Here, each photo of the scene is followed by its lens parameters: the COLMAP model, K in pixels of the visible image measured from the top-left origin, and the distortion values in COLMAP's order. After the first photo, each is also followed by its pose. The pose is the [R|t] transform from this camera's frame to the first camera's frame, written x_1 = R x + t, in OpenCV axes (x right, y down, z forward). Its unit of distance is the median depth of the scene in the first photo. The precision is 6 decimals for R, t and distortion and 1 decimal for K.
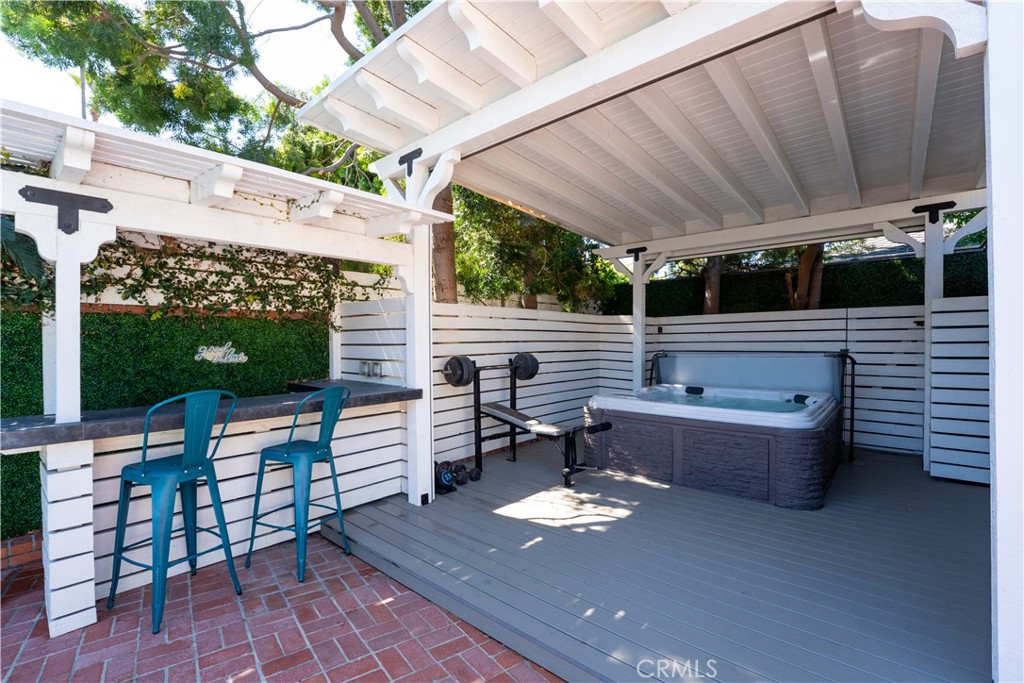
lens RADIAL K [[449.4, 0, 512.0], [0, 449.4, 341.5], [0, 0, 1]] dist [-0.031553, 0.000268]
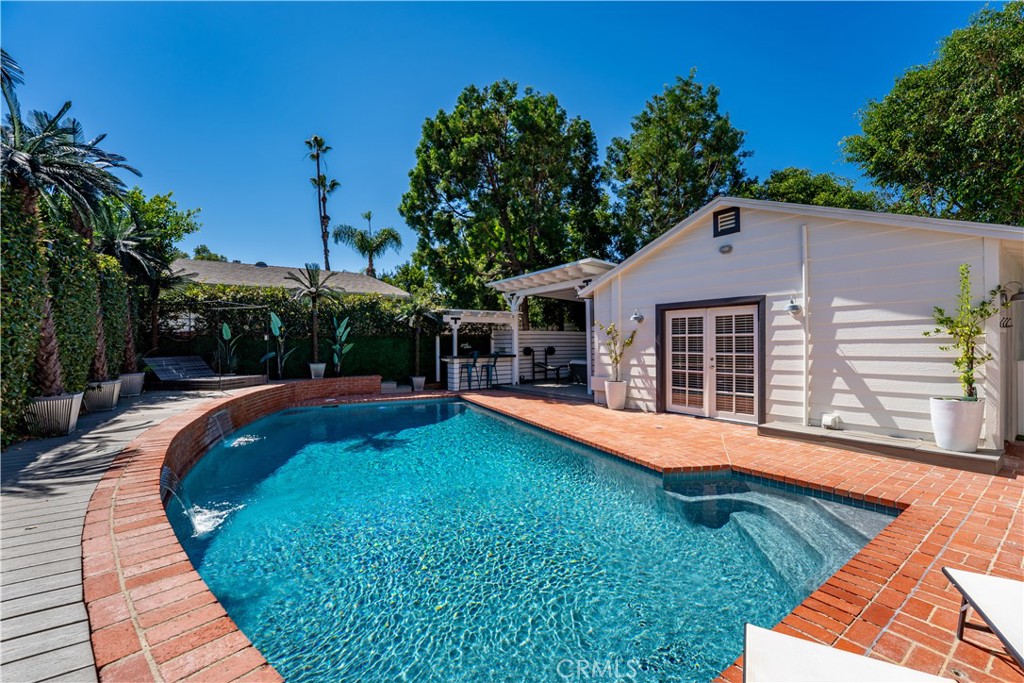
lens RADIAL K [[415.4, 0, 512.0], [0, 415.4, 341.5], [0, 0, 1]] dist [-0.028045, 0.000121]
pose [[0.969045, 0.000787, -0.246883, 0.531053], [-0.002269, 0.999981, -0.005719, 0.009679], [0.246874, 0.006102, 0.969028, -2.024518]]
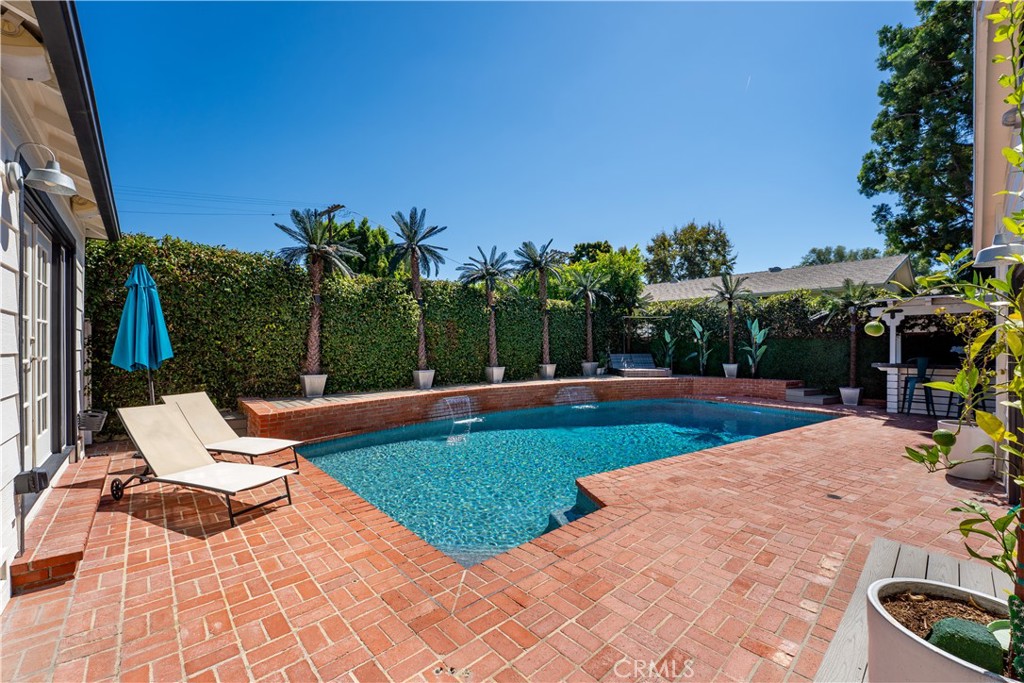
lens RADIAL K [[417.3, 0, 512.0], [0, 417.3, 341.5], [0, 0, 1]] dist [-0.017673, -0.000132]
pose [[-0.120624, -0.001038, -0.992698, 1.589483], [0.000156, 0.999999, -0.001065, -0.011769], [0.992698, -0.000283, -0.120624, -1.029527]]
